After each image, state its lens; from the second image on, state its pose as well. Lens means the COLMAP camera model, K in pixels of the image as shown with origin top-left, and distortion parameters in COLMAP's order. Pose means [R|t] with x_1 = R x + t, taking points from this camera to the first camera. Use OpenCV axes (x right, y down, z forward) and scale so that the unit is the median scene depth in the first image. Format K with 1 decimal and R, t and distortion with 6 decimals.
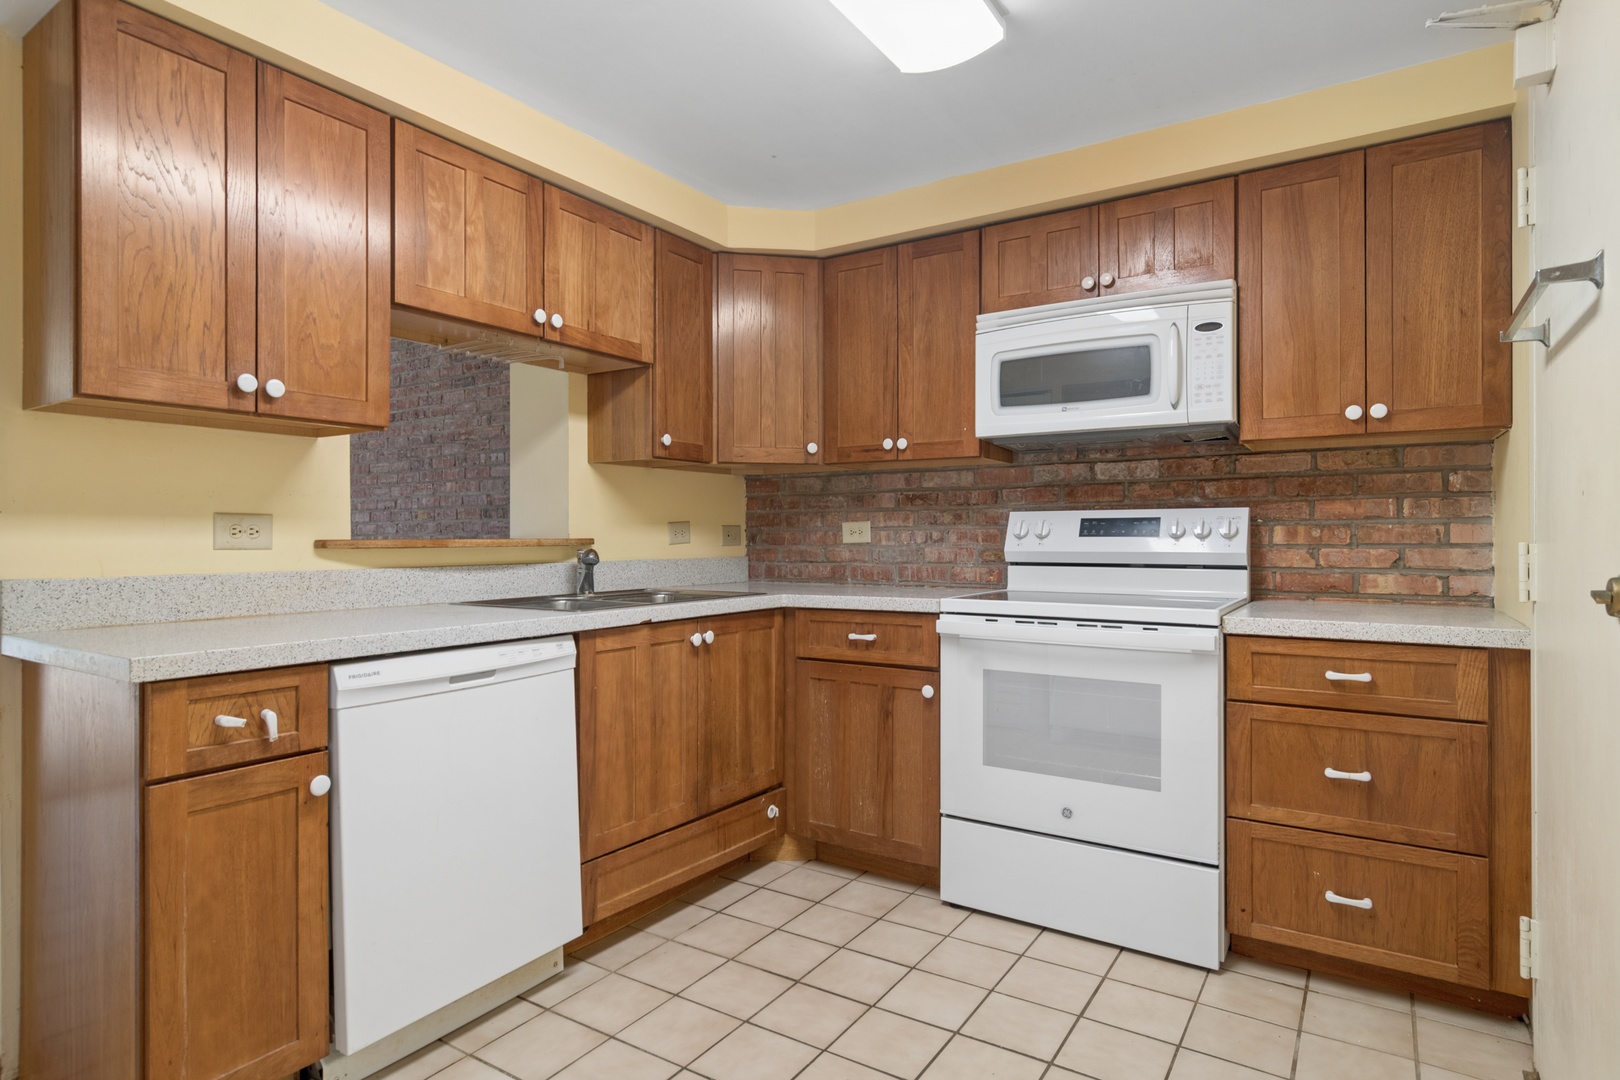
lens RADIAL K [[876.1, 0, 805.2], [0, 876.1, 539.5], [0, 0, 1]] dist [-0.004365, -0.000330]
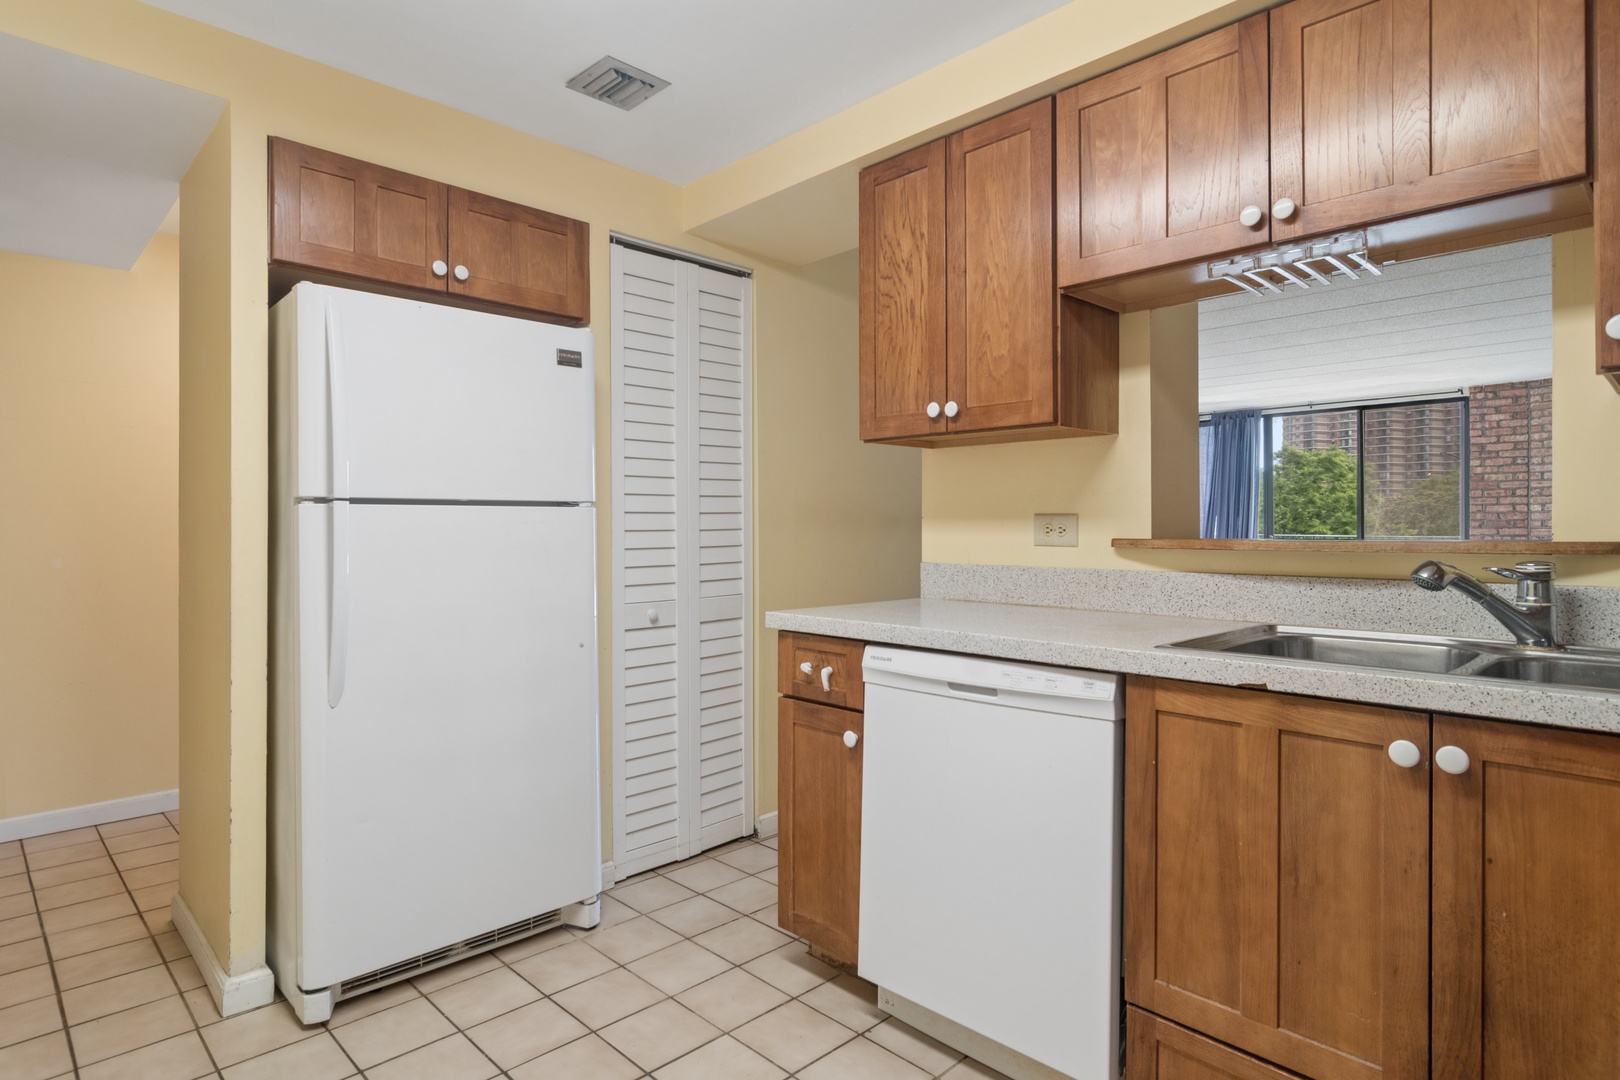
lens RADIAL K [[876.1, 0, 805.8], [0, 876.1, 529.3], [0, 0, 1]] dist [-0.004365, -0.000330]
pose [[-0.222271, 0.004784, -0.974973, 0.510065], [-0.001829, 0.999984, 0.005323, -0.015482], [0.974983, 0.002966, -0.222259, 0.937642]]
